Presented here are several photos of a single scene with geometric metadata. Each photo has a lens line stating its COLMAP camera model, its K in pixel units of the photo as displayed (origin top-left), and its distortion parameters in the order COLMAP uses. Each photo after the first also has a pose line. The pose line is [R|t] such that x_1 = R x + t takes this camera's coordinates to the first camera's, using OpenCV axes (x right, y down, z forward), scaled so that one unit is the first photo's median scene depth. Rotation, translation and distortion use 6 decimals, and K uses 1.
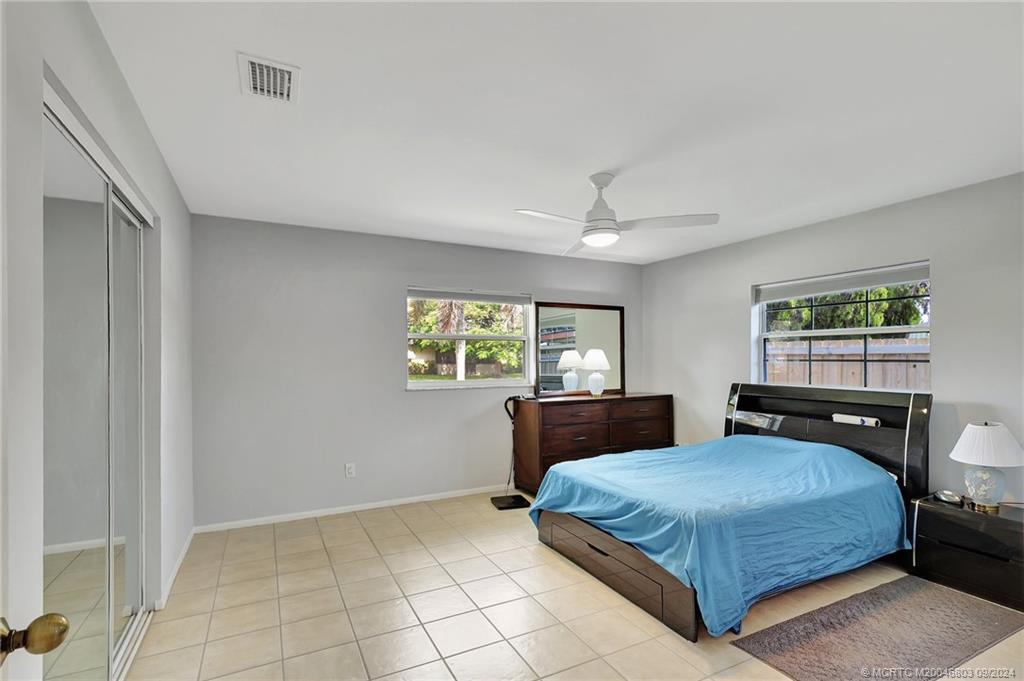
lens RADIAL K [[481.1, 0, 518.2], [0, 481.1, 358.6], [0, 0, 1]] dist [-0.001212, -0.000186]
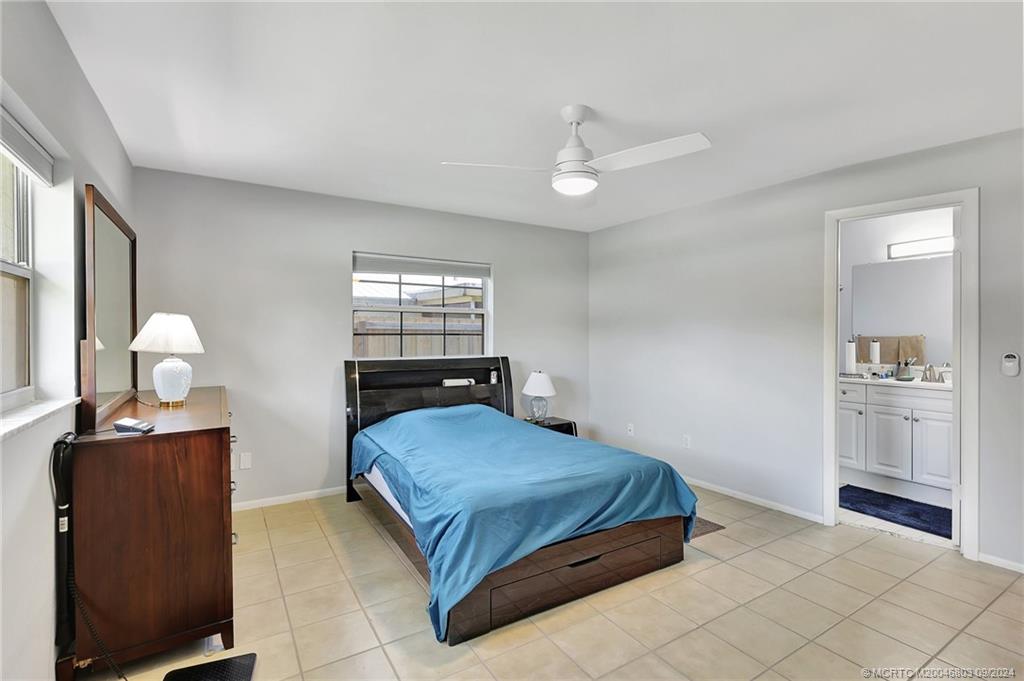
lens RADIAL K [[457.5, 0, 512.0], [0, 457.5, 340.5], [0, 0, 1]] dist [0.001111, 0.000265]
pose [[-0.090274, -0.012596, 0.995837, -0.473588], [-0.004556, 0.999915, 0.012234, 0.004062], [-0.995907, -0.003432, -0.090324, 0.932221]]
